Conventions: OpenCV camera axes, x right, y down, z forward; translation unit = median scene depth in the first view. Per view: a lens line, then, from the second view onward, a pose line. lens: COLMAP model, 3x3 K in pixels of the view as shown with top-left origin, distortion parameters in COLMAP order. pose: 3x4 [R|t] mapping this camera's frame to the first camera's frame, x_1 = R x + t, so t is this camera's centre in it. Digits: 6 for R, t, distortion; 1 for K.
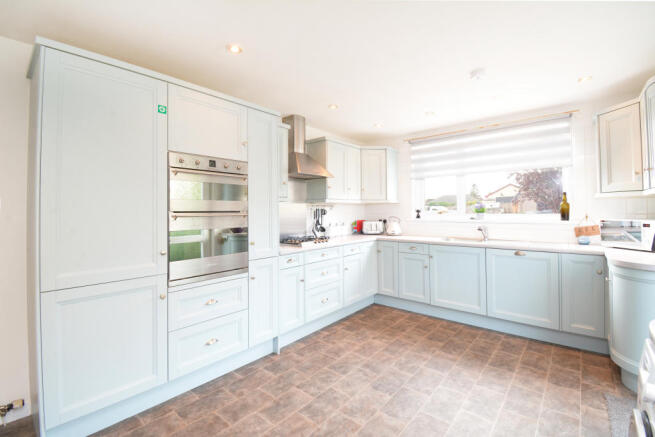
lens RADIAL K [[295.0, 0, 344.3], [0, 295.0, 209.6], [0, 0, 1]] dist [0.001092, -0.000946]
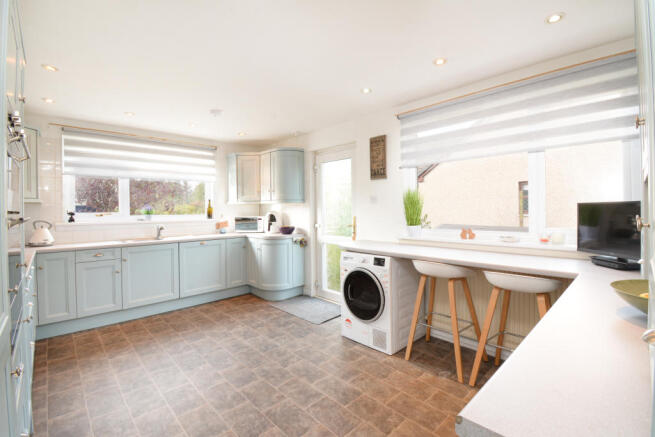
lens RADIAL K [[295.0, 0, 329.8], [0, 295.0, 215.2], [0, 0, 1]] dist [0.001092, -0.000946]
pose [[0.123661, -0.015386, 0.992205, -0.705577], [0.003709, 0.999880, 0.015043, -0.000609], [-0.992318, 0.001820, 0.123703, 0.247792]]
